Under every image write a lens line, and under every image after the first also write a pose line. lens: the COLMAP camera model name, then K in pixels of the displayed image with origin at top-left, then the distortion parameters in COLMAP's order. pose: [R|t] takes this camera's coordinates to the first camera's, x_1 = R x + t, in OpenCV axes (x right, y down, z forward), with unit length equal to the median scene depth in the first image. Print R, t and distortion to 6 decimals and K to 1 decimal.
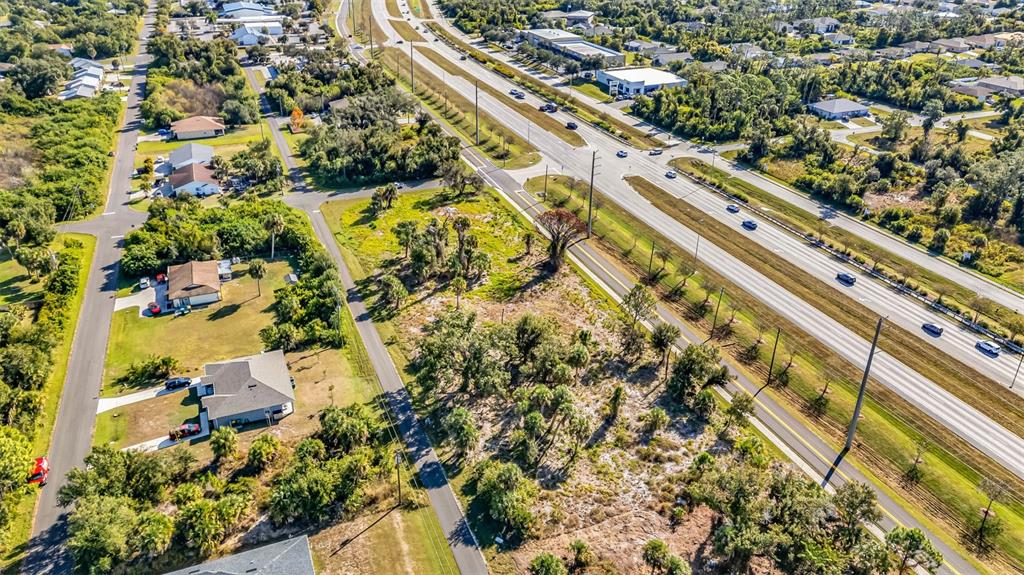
lens RADIAL K [[747.1, 0, 512.0], [0, 747.1, 287.5], [0, 0, 1]] dist [0.079900, -0.071450]
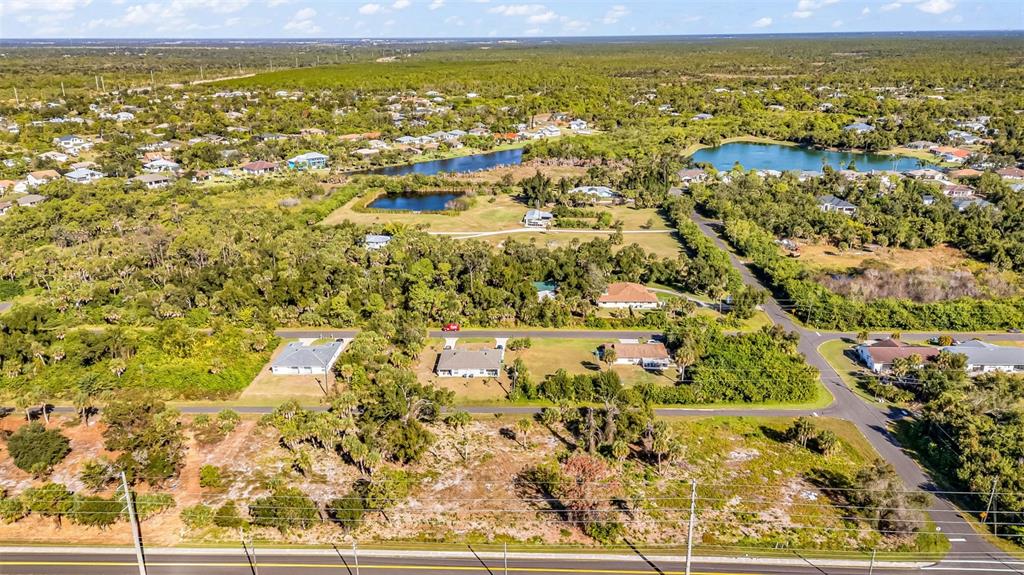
lens RADIAL K [[747.1, 0, 512.0], [0, 747.1, 287.5], [0, 0, 1]] dist [0.079900, -0.071450]
pose [[-0.397856, 0.295617, -0.868517, 0.701654], [-0.408101, 0.790828, 0.456119, -0.556892], [0.821684, 0.535912, -0.193994, 0.943184]]
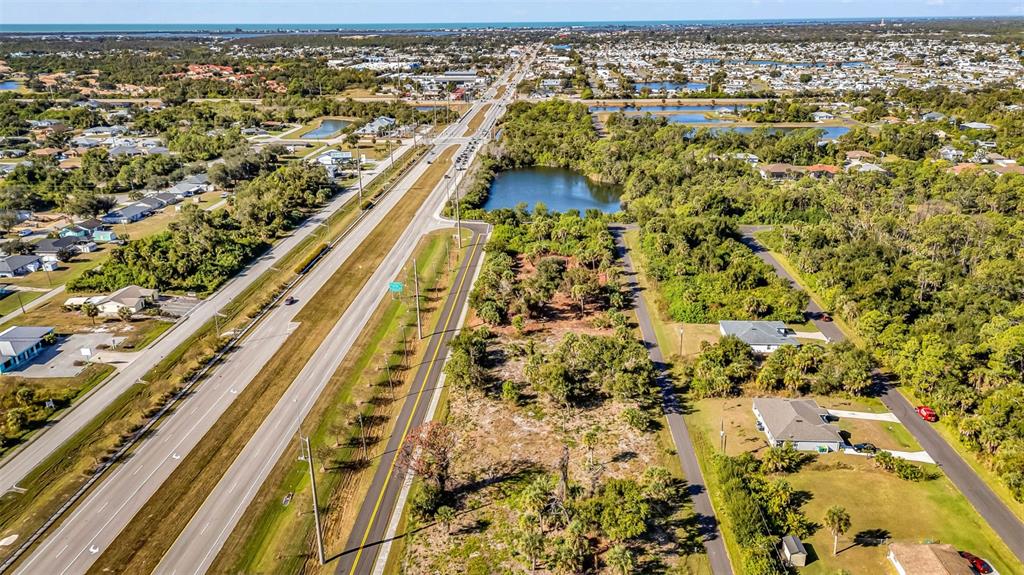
lens RADIAL K [[747.1, 0, 512.0], [0, 747.1, 287.5], [0, 0, 1]] dist [0.079900, -0.071450]
pose [[-0.909746, -0.131883, 0.393662, -0.279506], [0.195700, 0.700026, 0.686778, -0.683762], [-0.366148, 0.701833, -0.611036, 1.273705]]
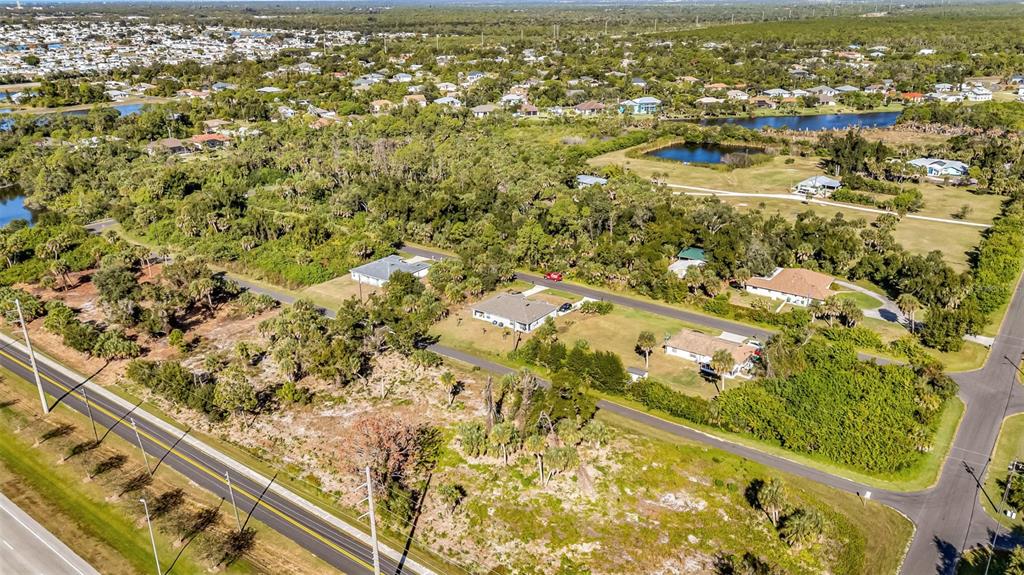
lens RADIAL K [[762.9, 0, 512.0], [0, 762.9, 287.5], [0, 0, 1]] dist [0.073314, -0.065000]
pose [[-0.849228, 0.192183, -0.491810, 0.258515], [-0.233202, 0.699143, 0.675882, -0.633207], [0.473738, 0.688669, -0.548915, 1.275784]]
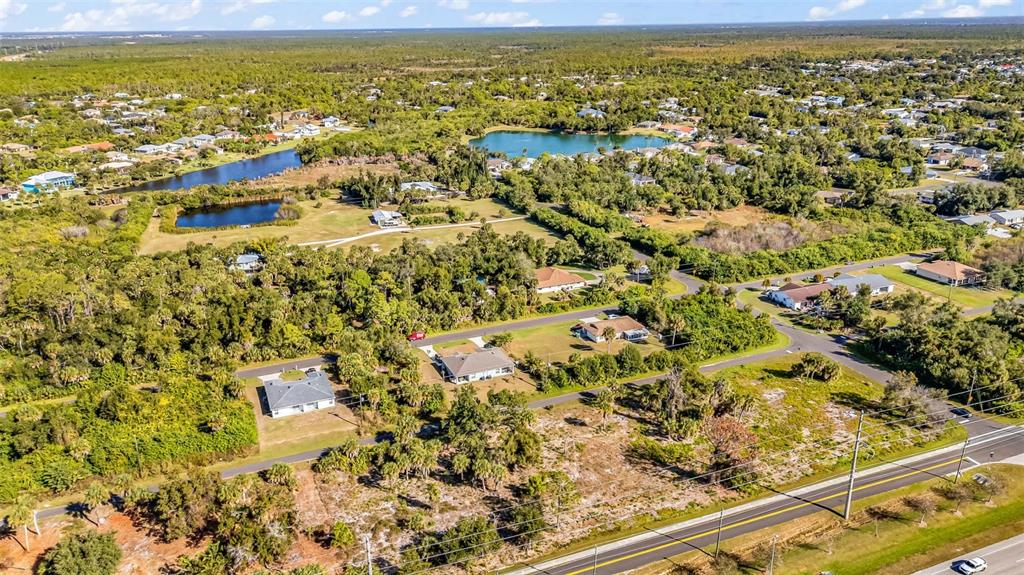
lens RADIAL K [[747.1, 0, 512.0], [0, 747.1, 287.5], [0, 0, 1]] dist [0.079900, -0.071450]
pose [[0.017337, 0.330041, -0.943807, 0.792634], [-0.438638, 0.850773, 0.289450, -0.361585], [0.898497, 0.408972, 0.159518, 0.542117]]
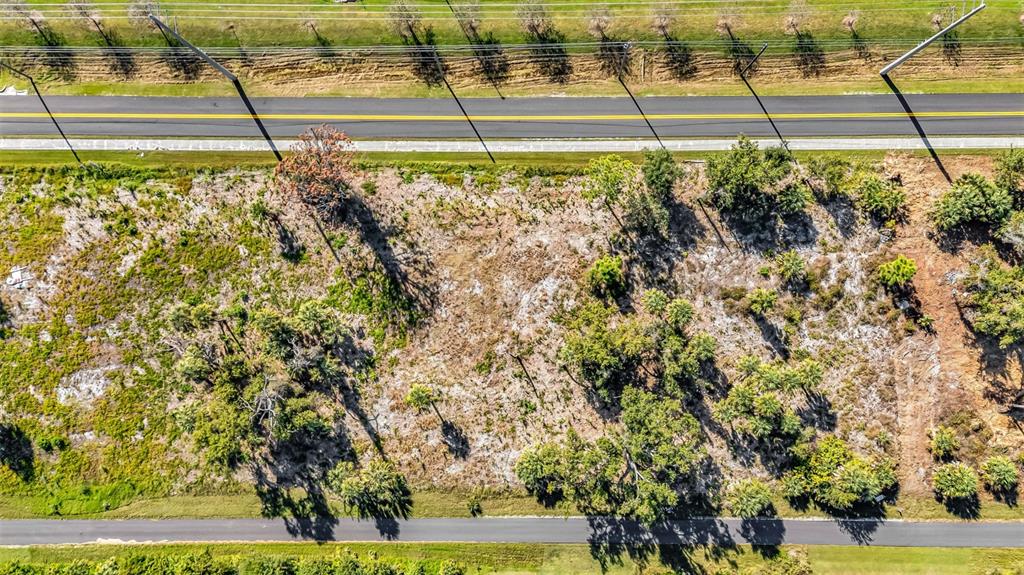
lens RADIAL K [[747.1, 0, 512.0], [0, 747.1, 287.5], [0, 0, 1]] dist [0.079900, -0.071450]
pose [[0.364226, -0.931305, -0.003300, 0.040050], [0.446949, 0.171687, 0.877930, -0.474567], [-0.817053, -0.321240, 0.478778, 0.571508]]
